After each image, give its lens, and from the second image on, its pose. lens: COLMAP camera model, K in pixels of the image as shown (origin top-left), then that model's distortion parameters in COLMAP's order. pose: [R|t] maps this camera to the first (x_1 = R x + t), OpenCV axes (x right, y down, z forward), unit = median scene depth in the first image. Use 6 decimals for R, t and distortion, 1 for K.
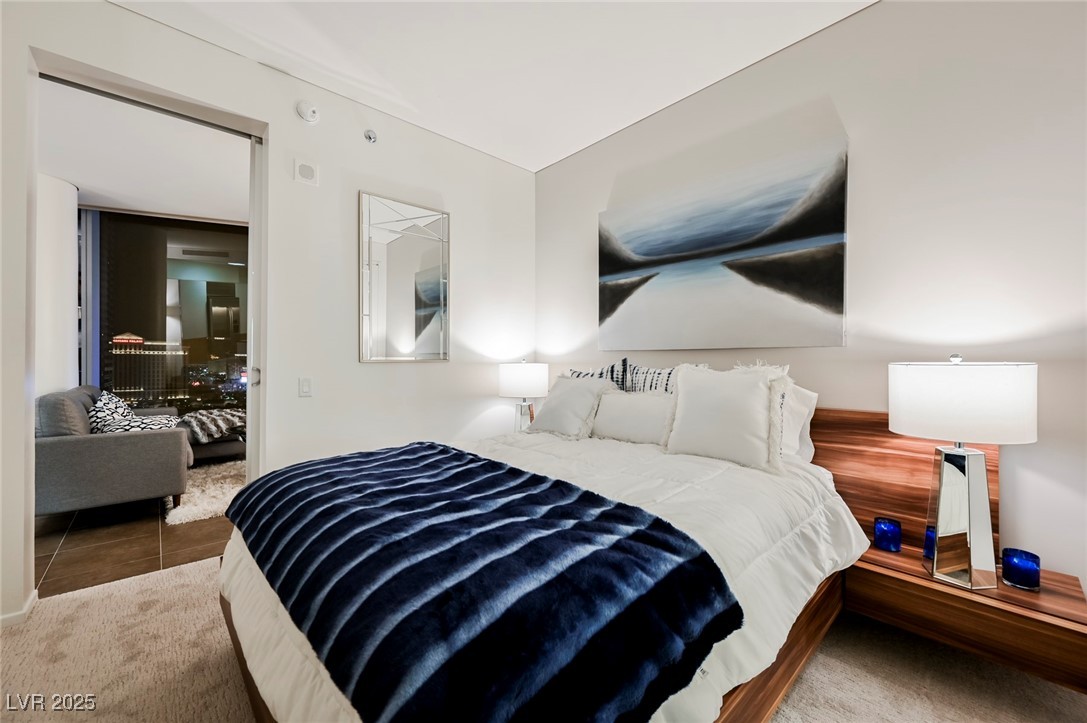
lens RADIAL K [[433.6, 0, 541.3], [0, 433.6, 359.8], [0, 0, 1]] dist [0.000161, 0.000272]
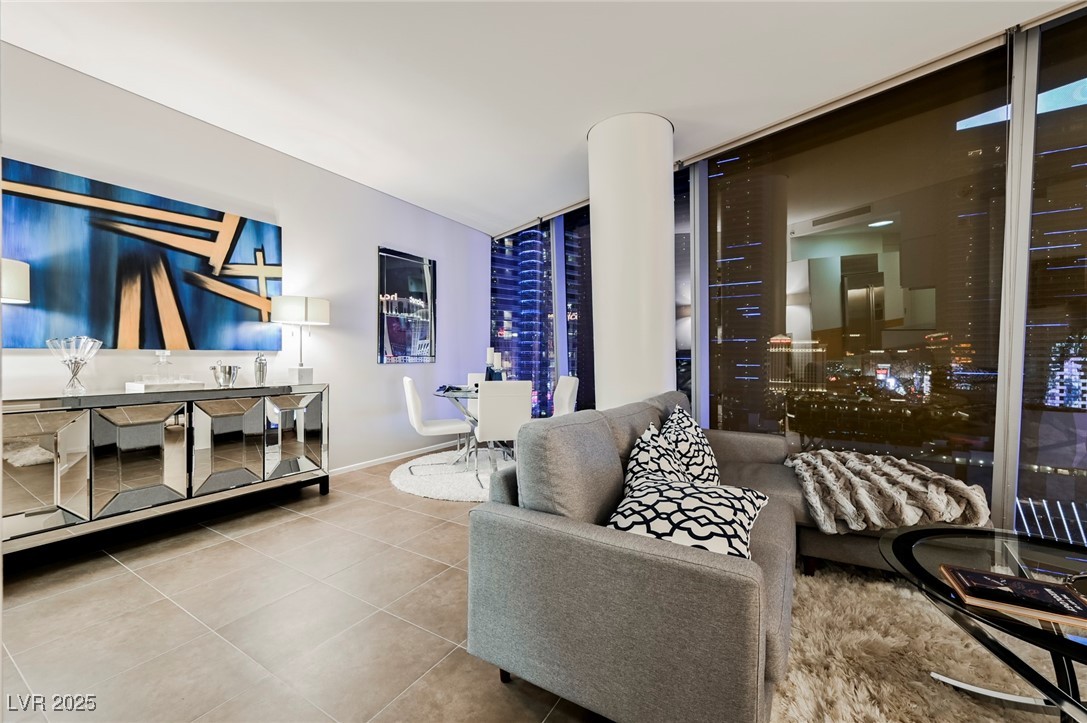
lens RADIAL K [[428.6, 0, 542.3], [0, 428.6, 361.1], [0, 0, 1]] dist [-0.000735, 0.000246]
pose [[0.297962, 0.010773, -0.954517, -0.207953], [-0.000441, 0.999938, 0.011148, 0.000677], [0.954578, -0.002901, 0.297948, 0.274551]]
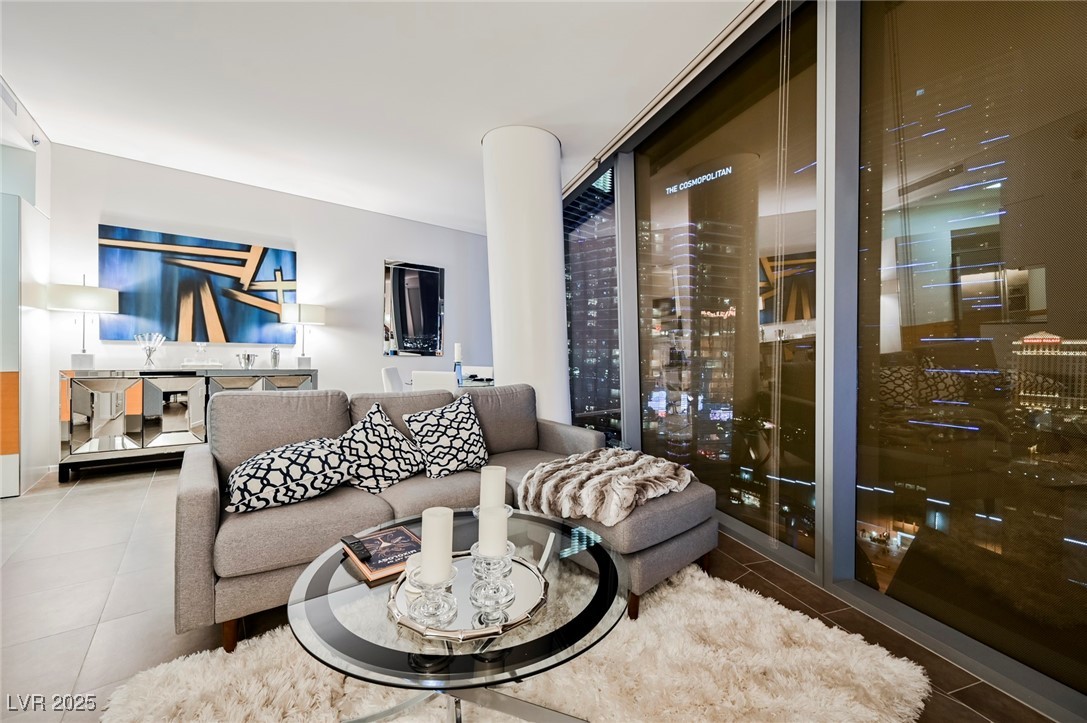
lens RADIAL K [[428.6, 0, 542.3], [0, 428.6, 361.1], [0, 0, 1]] dist [-0.000735, 0.000246]
pose [[-0.055048, 0.017045, -0.998338, -0.144010], [-0.016298, 0.999706, 0.017967, 0.002081], [0.998351, 0.017260, -0.054754, 0.499414]]
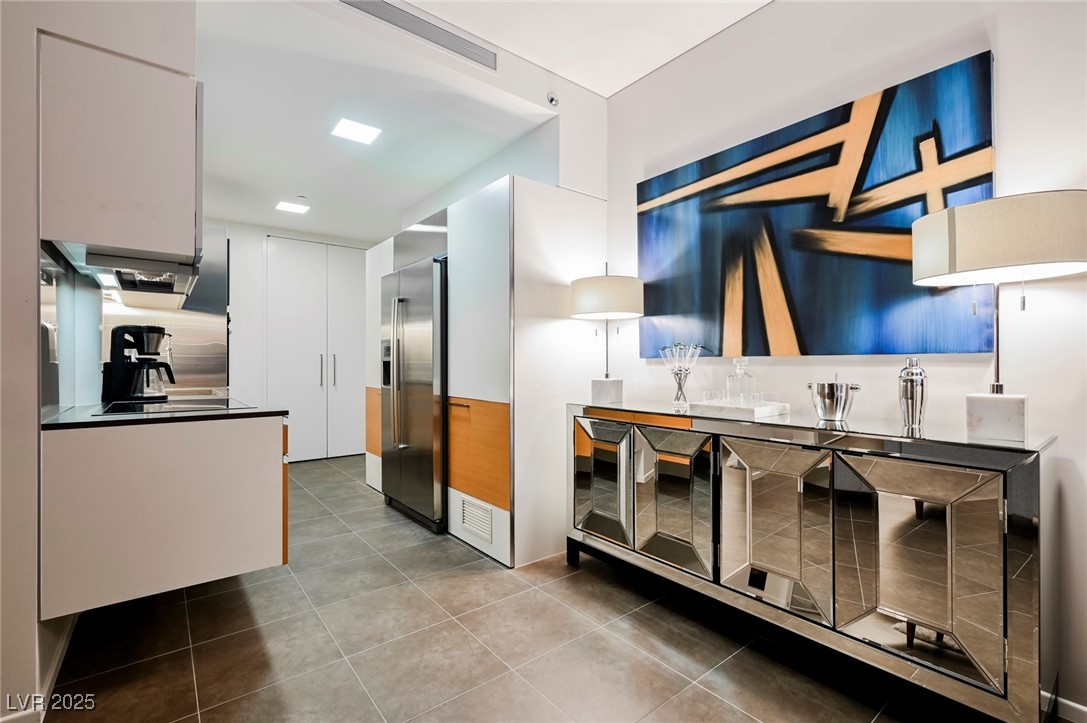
lens RADIAL K [[483.1, 0, 542.2], [0, 483.1, 360.6], [0, 0, 1]] dist [0.000165, -0.000234]
pose [[-0.998522, 0.000731, 0.054345, -0.501905], [0.000154, 0.999944, -0.010622, 0.000690], [-0.054350, -0.010598, -0.998466, 0.353768]]
